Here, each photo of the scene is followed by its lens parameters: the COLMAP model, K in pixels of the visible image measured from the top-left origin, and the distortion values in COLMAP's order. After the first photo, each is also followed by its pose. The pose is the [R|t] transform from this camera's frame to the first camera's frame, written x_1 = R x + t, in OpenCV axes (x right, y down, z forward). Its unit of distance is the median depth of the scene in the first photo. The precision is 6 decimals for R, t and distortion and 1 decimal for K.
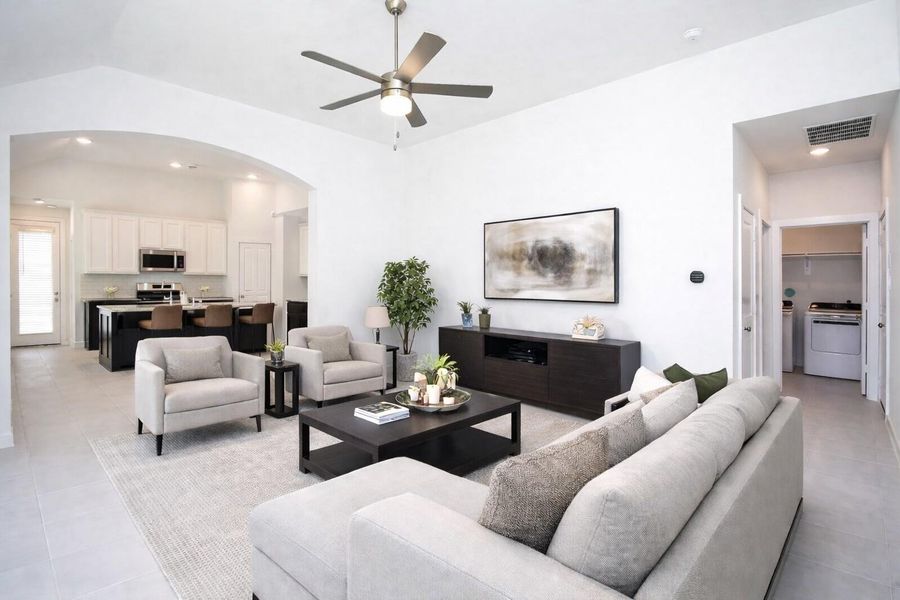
lens RADIAL K [[445.5, 0, 450.0], [0, 445.5, 300.0], [0, 0, 1]] dist [-0.032020, 0.000571]
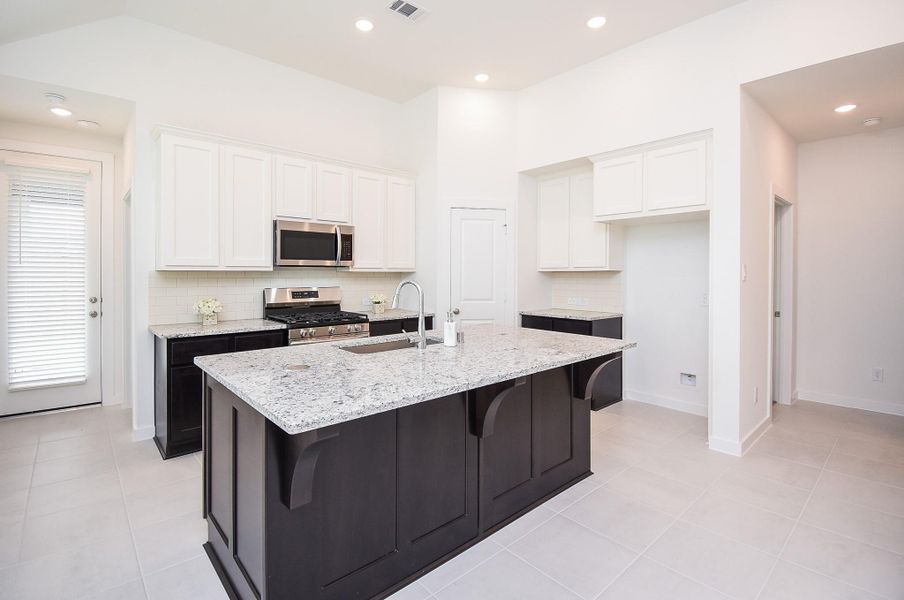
lens RADIAL K [[425.5, 0, 452.5], [0, 425.5, 272.3], [0, 0, 1]] dist [0.019545, -0.000251]
pose [[0.998725, 0.005122, -0.050219, -0.473656], [-0.006639, 0.999526, -0.030072, -0.044813], [0.050041, 0.030367, 0.998285, 0.527448]]
